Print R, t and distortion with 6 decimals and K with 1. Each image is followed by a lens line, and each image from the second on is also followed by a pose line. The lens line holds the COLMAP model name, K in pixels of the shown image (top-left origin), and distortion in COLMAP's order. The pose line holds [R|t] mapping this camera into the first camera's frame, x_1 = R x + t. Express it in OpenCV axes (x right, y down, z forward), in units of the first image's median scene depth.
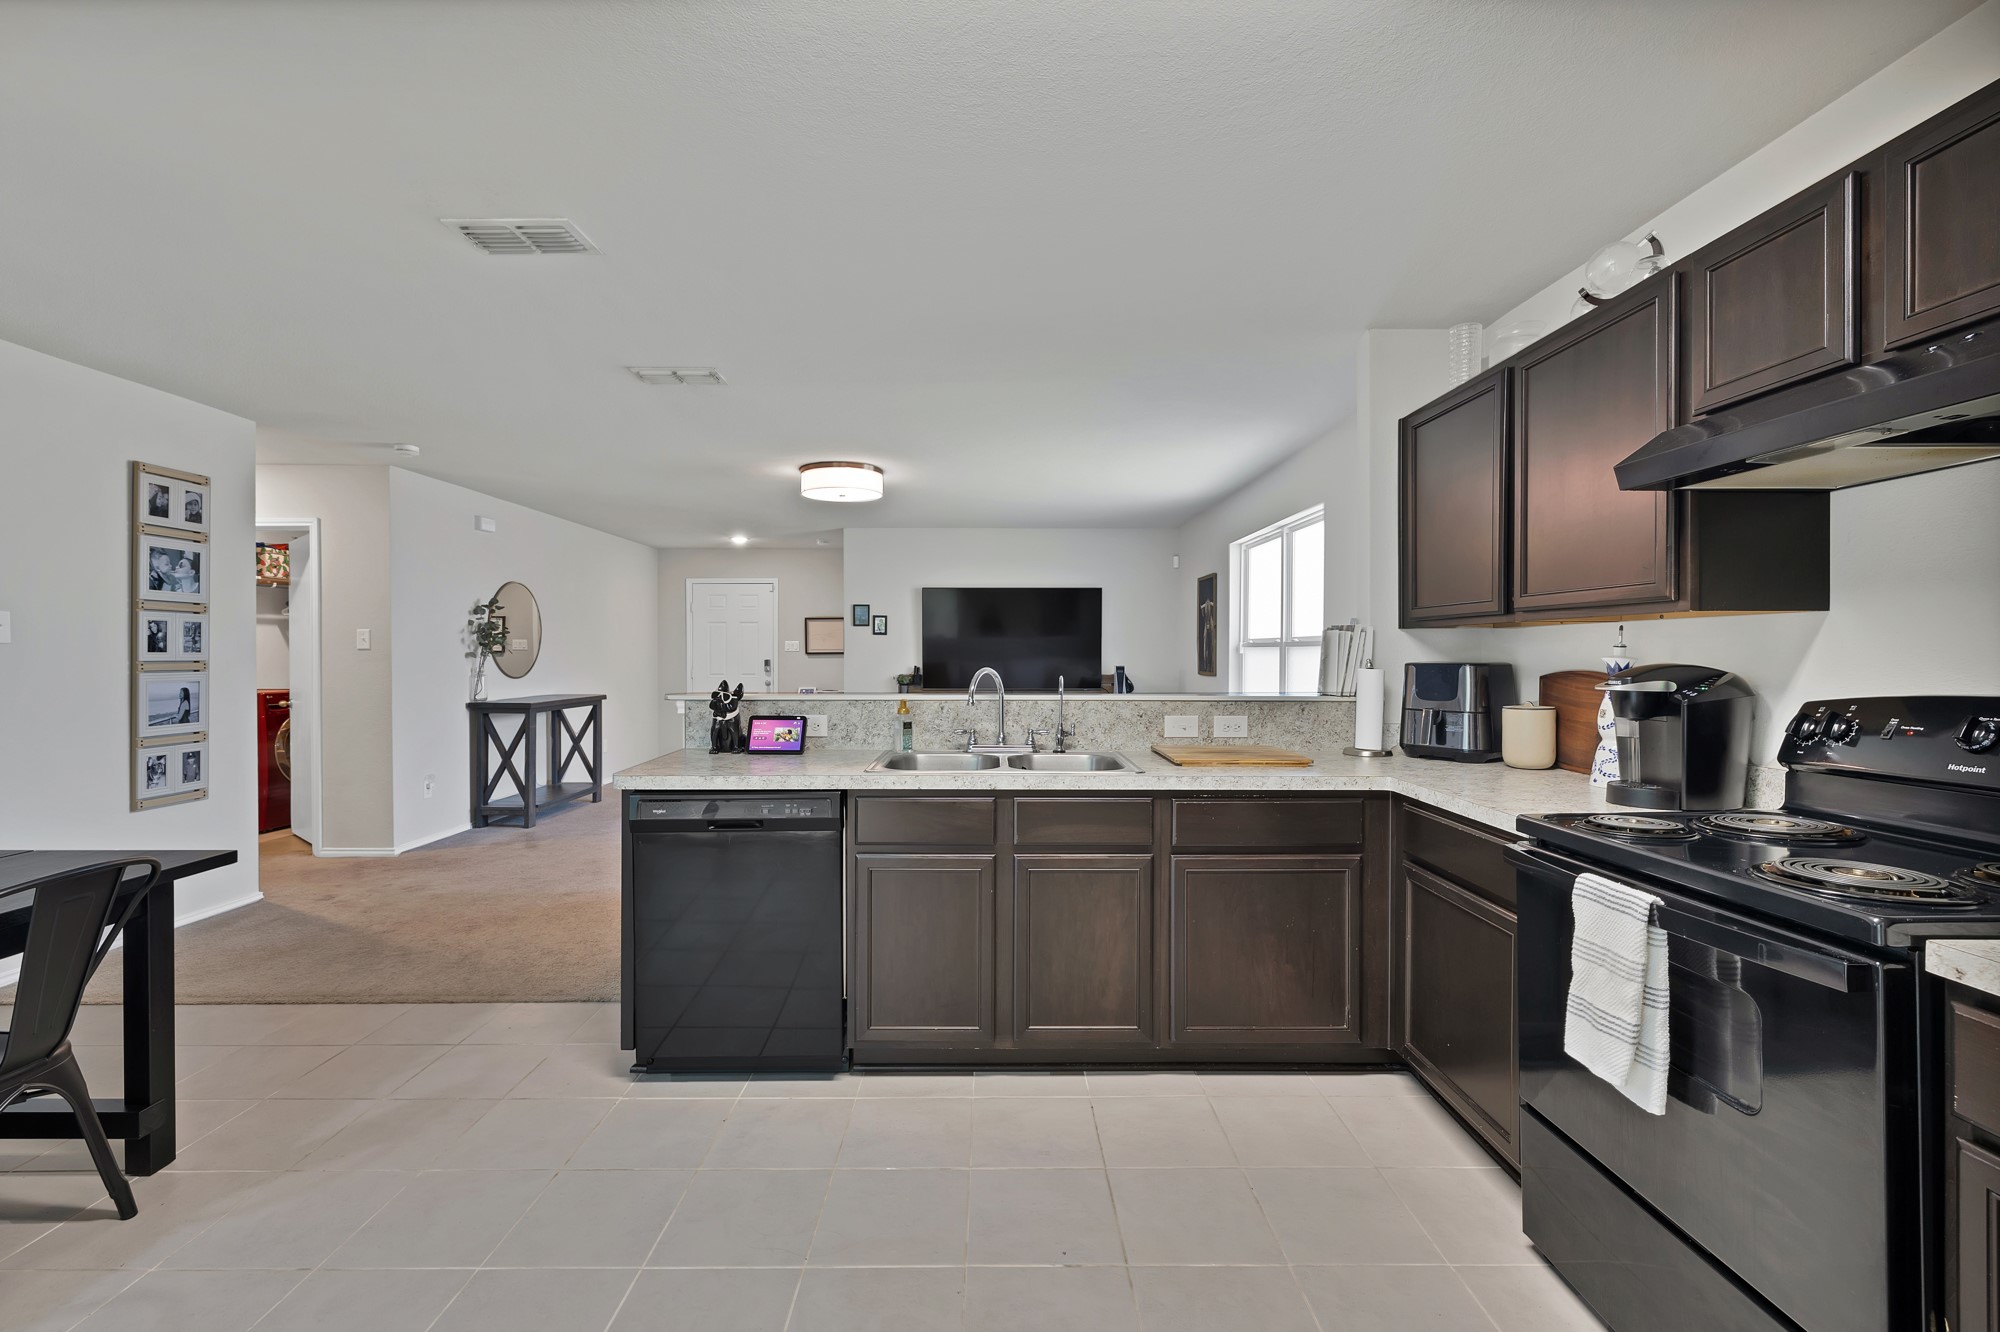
lens RADIAL K [[845.6, 0, 993.4], [0, 845.6, 655.8], [0, 0, 1]] dist [-0.001020, -0.000170]
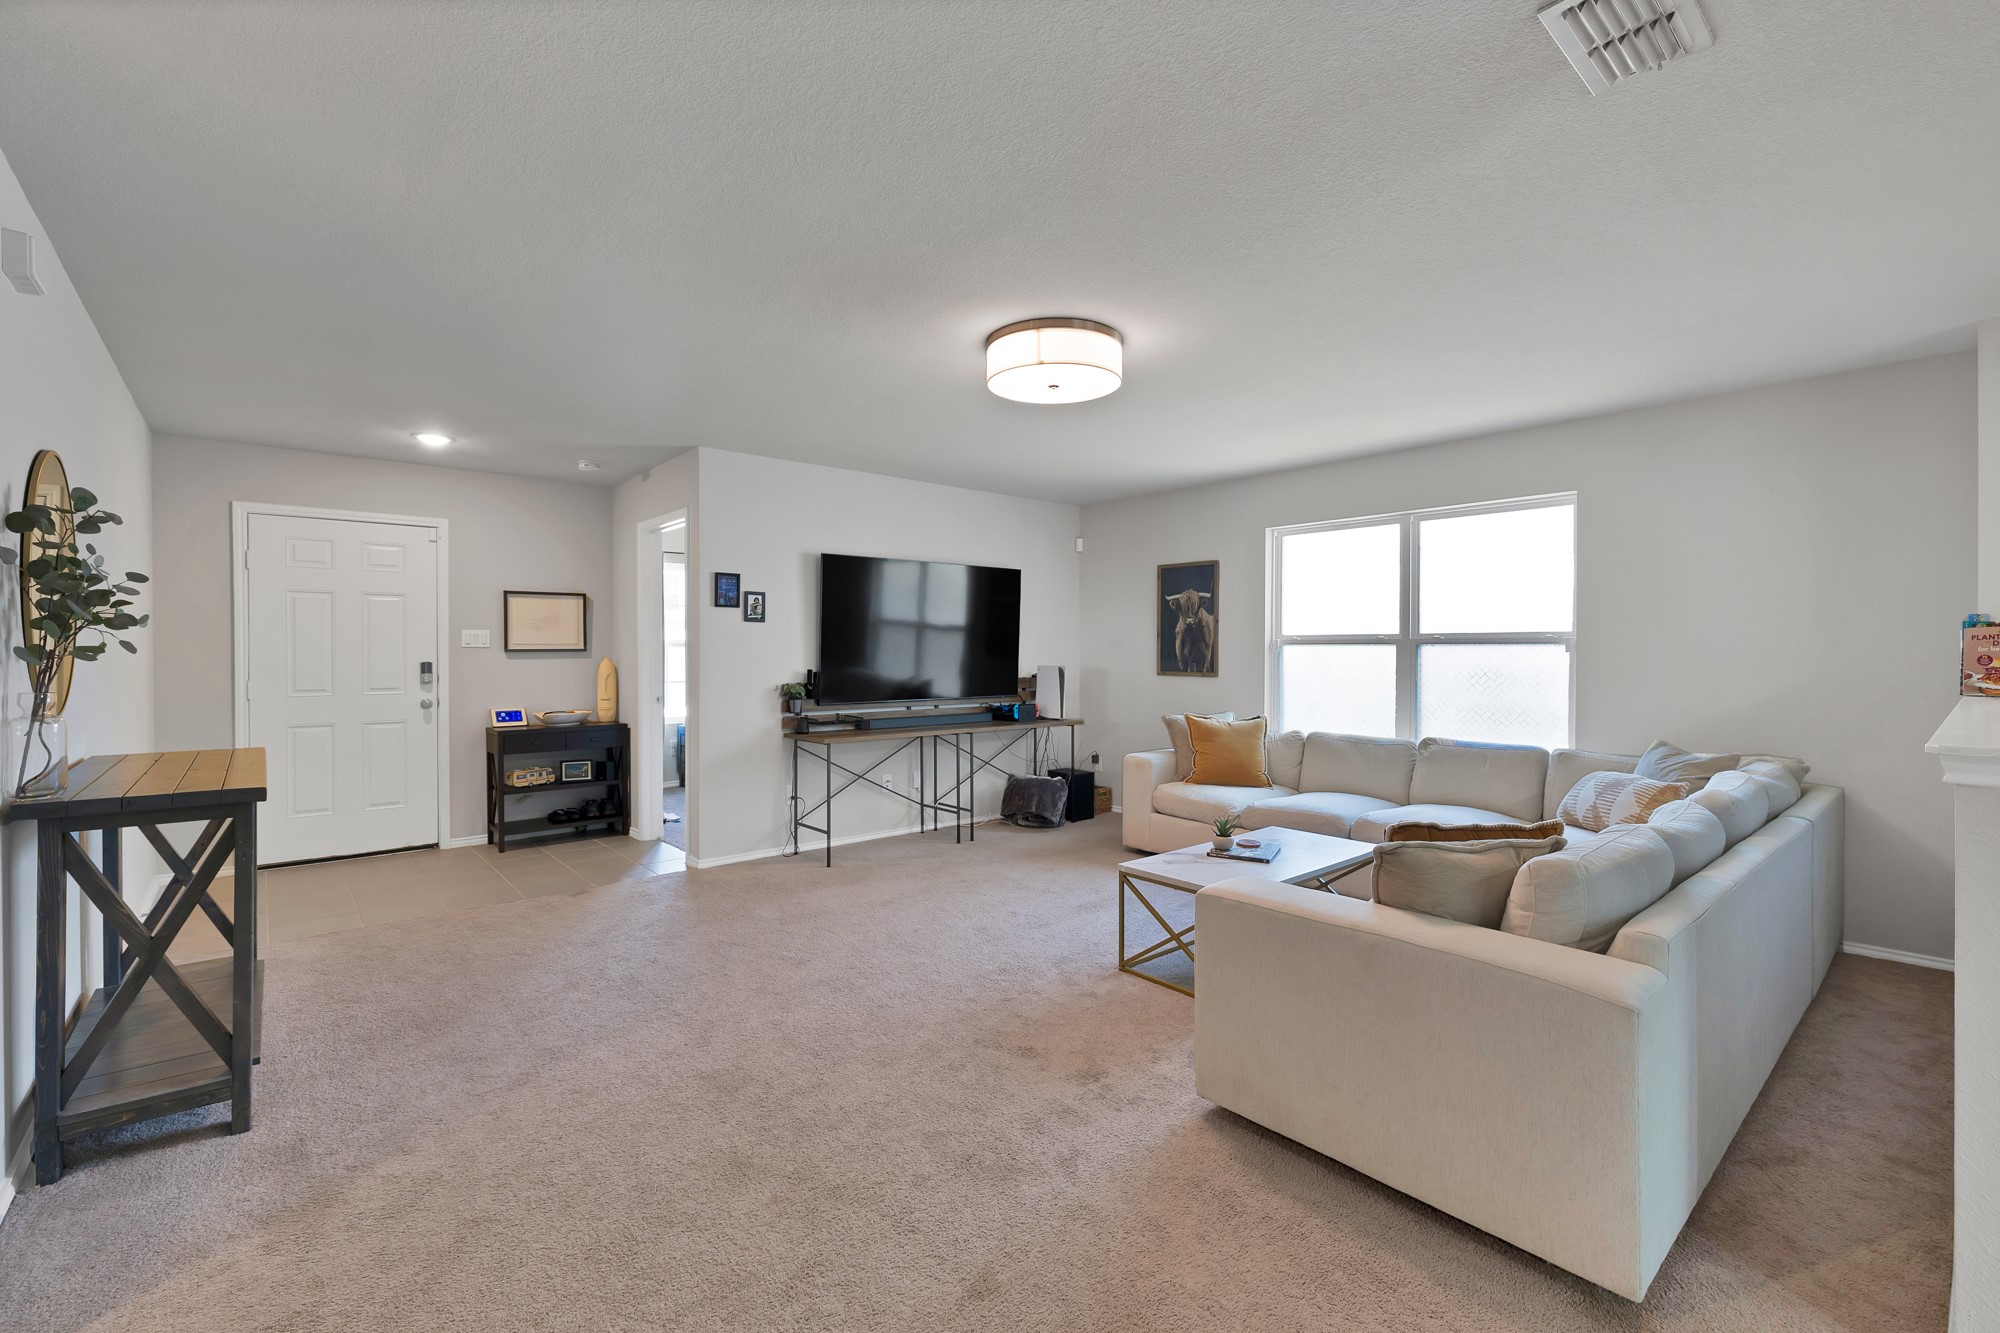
lens RADIAL K [[845.6, 0, 993.4], [0, 845.6, 656.3], [0, 0, 1]] dist [-0.001020, -0.000170]
pose [[0.771917, -0.003565, 0.635713, -1.150524], [0.001721, 0.999992, 0.003518, -0.002057], [-0.635721, -0.001622, 0.771918, 1.119648]]
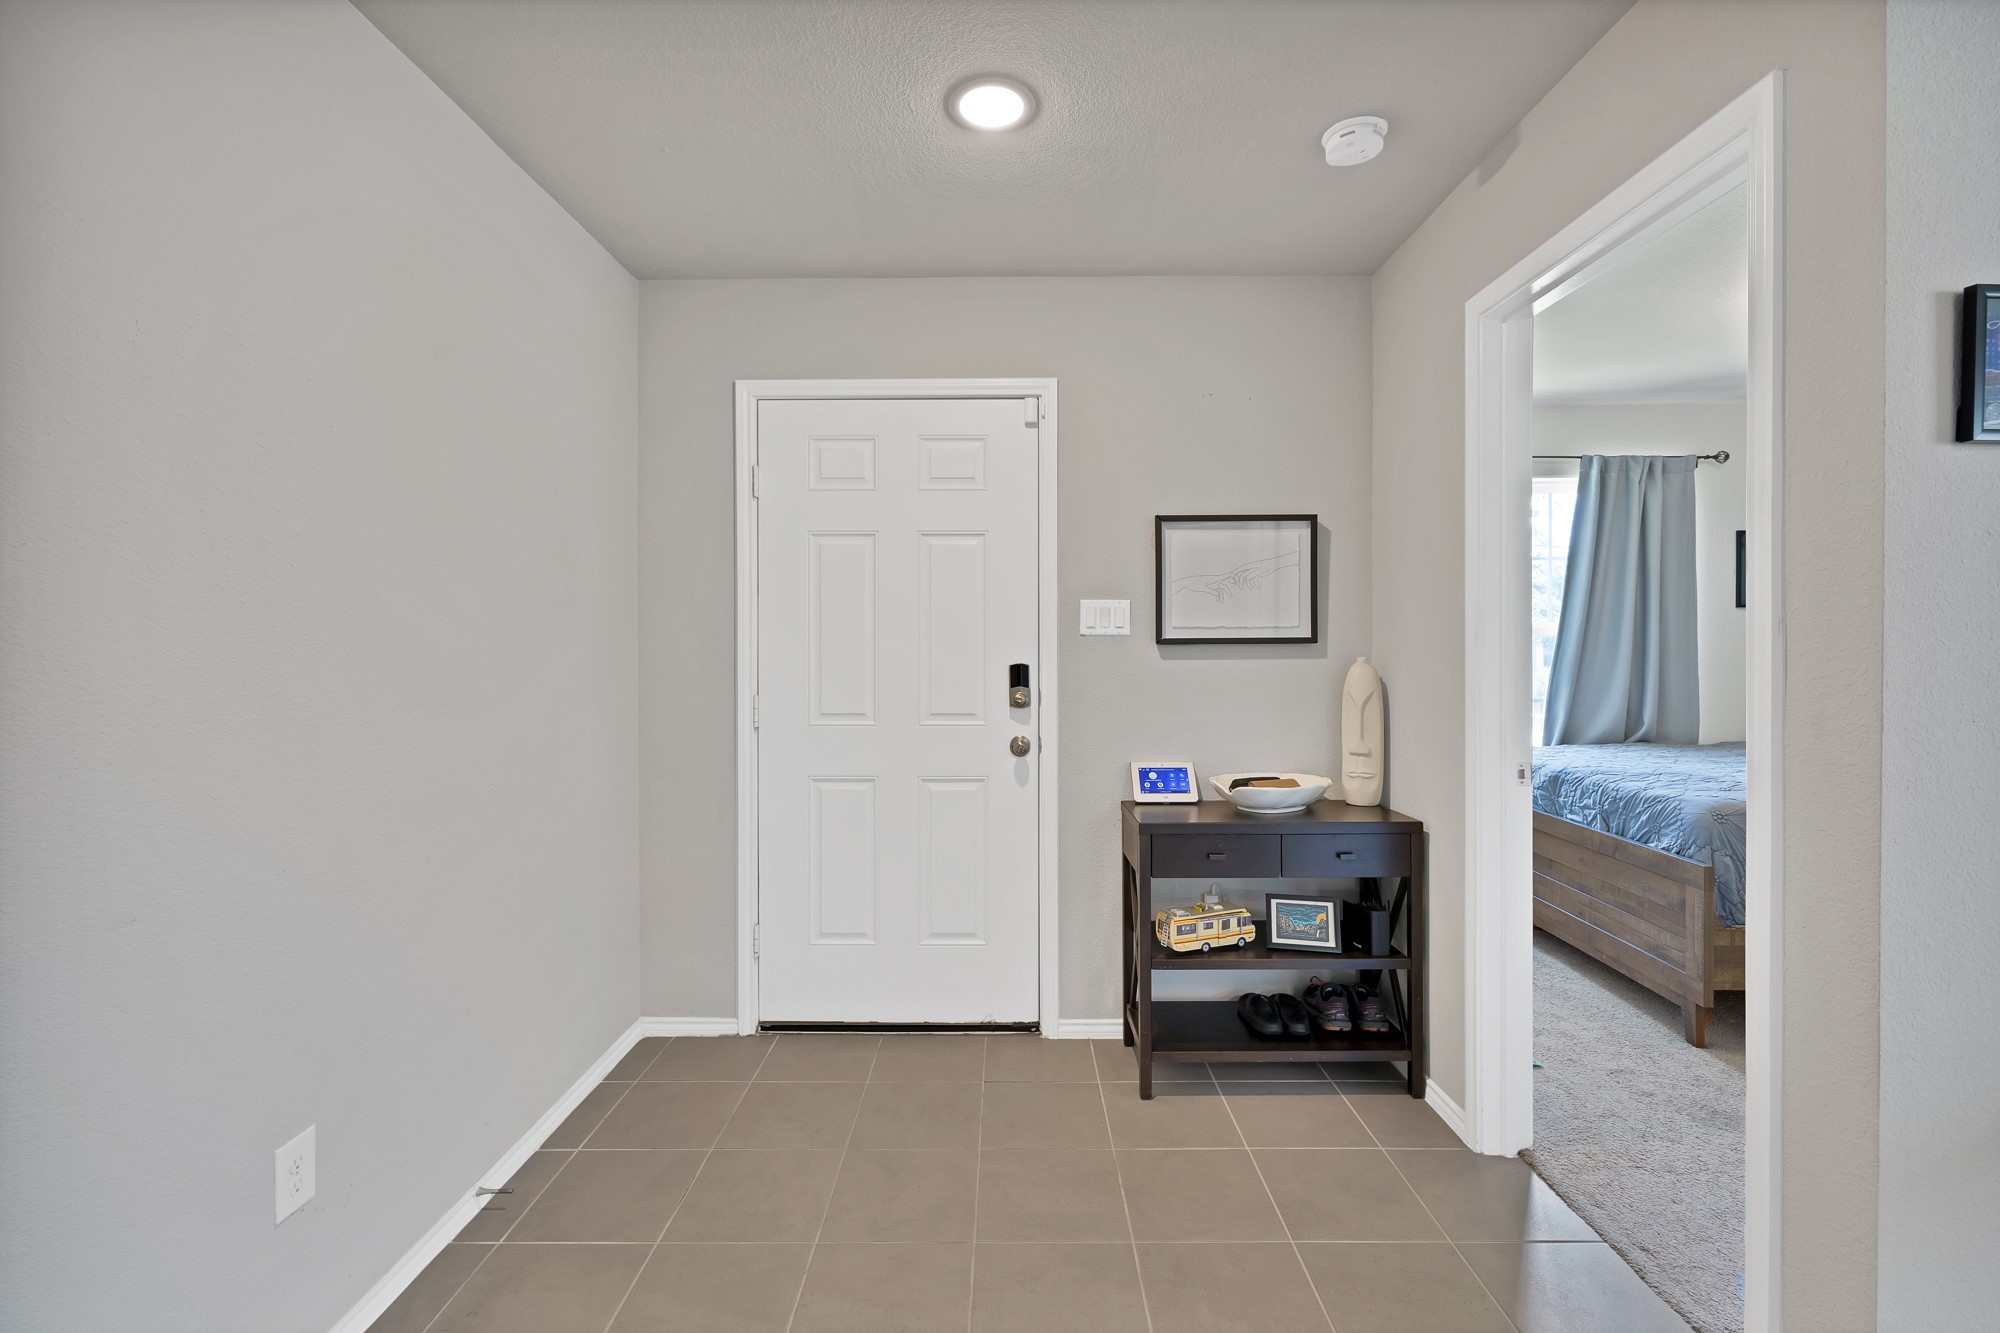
lens RADIAL K [[854.8, 0, 1002.9], [0, 854.8, 648.4], [0, 0, 1]] dist [0.000008, -0.000051]
pose [[0.999609, 0.000414, -0.027973, -0.912992], [-0.000358, 0.999998, 0.002022, -0.004538], [0.027974, -0.002012, 0.999607, 2.453247]]
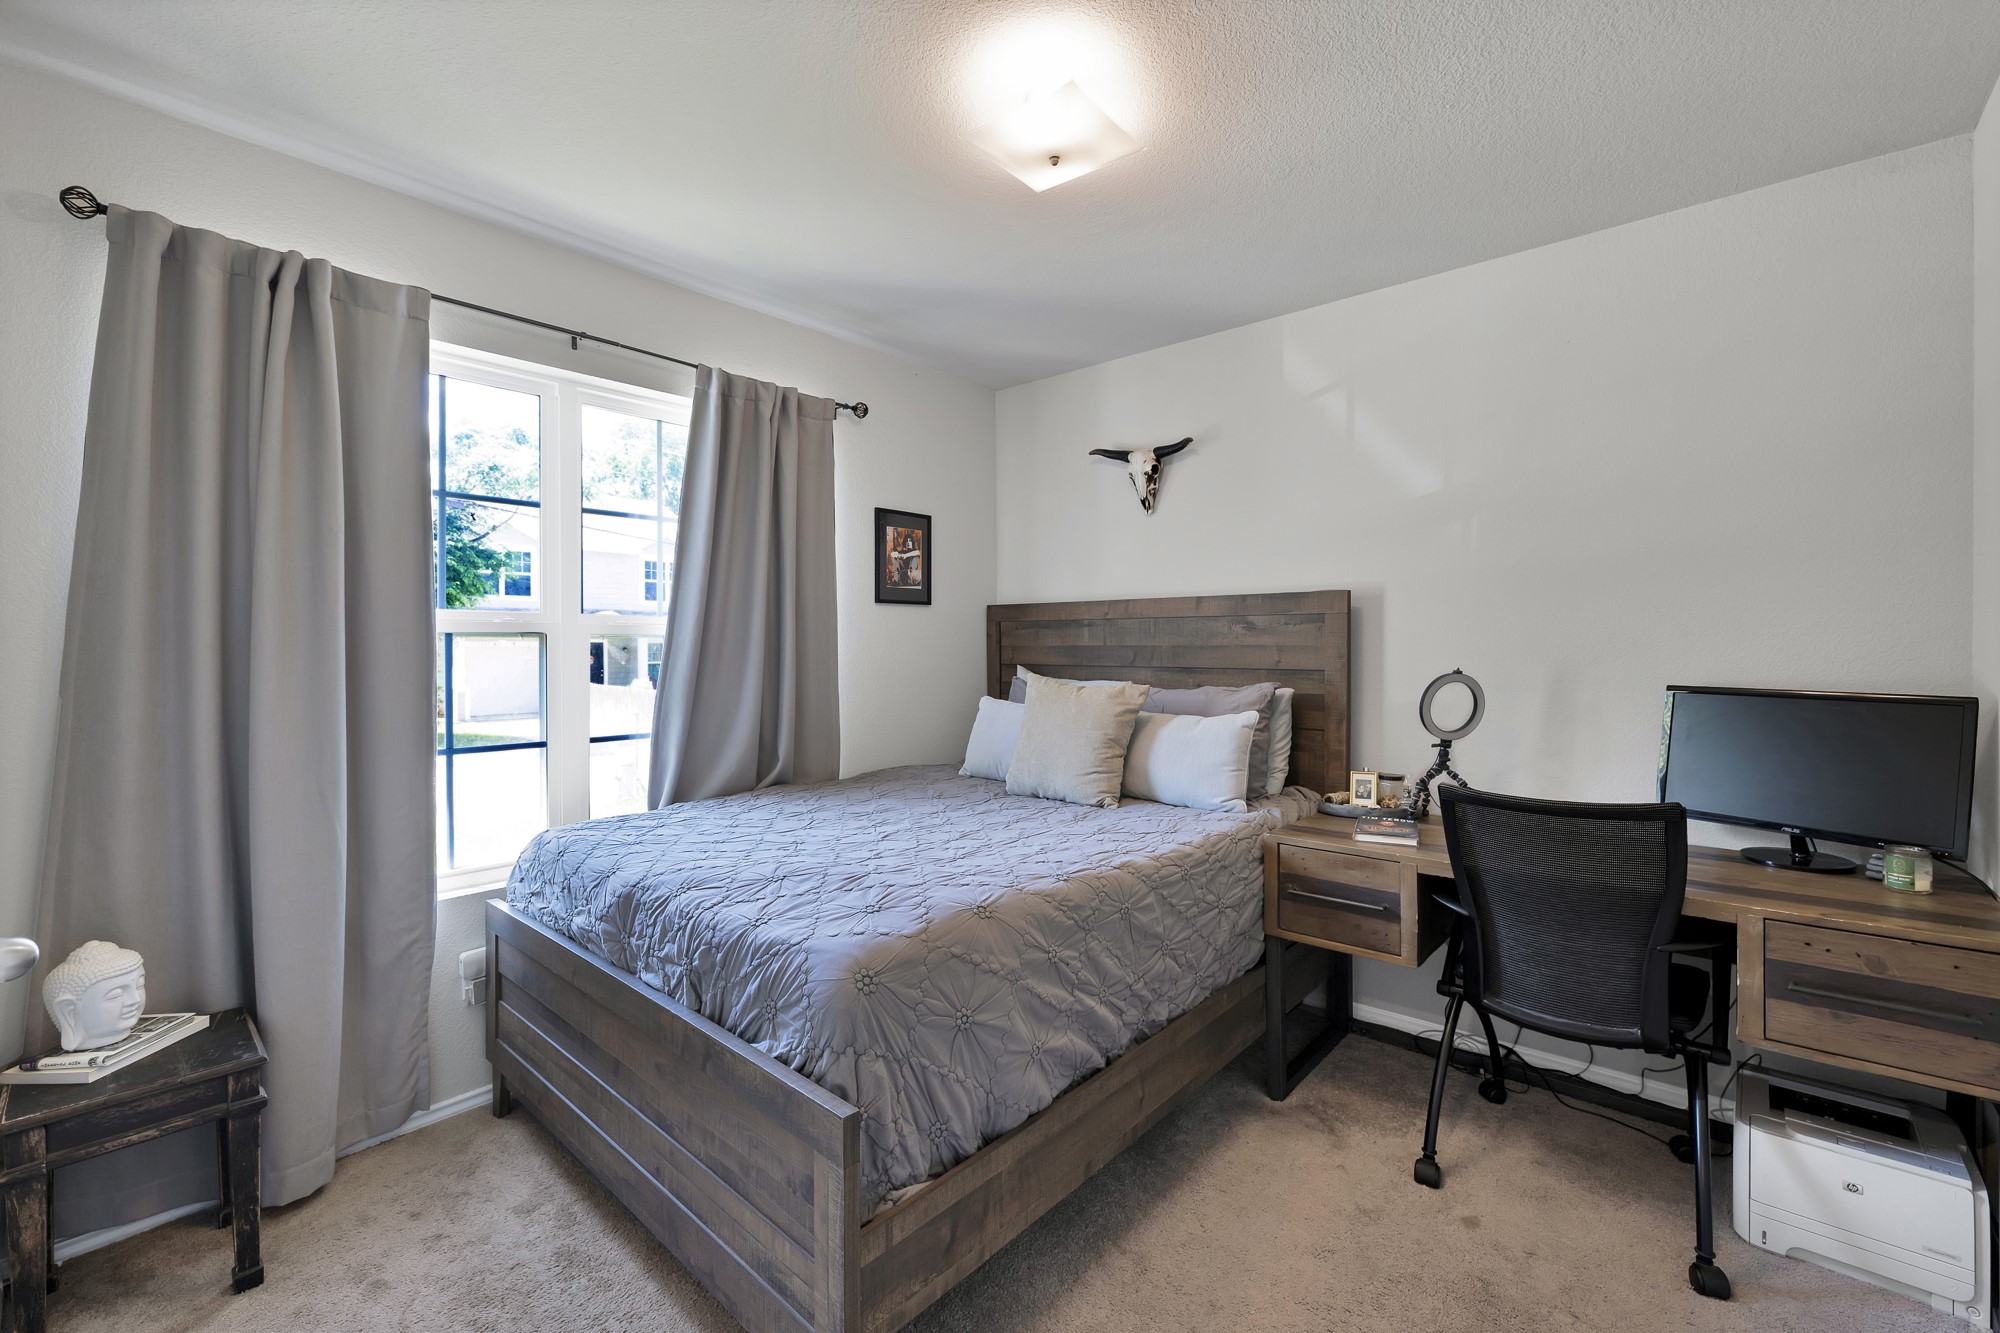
lens RADIAL K [[845.6, 0, 993.4], [0, 845.6, 656.3], [0, 0, 1]] dist [-0.001020, -0.000170]
pose [[0.673886, -0.007263, 0.738800, -0.674302], [0.002300, 0.999967, 0.007732, -0.006221], [-0.738832, -0.003511, 0.673881, 2.759183]]
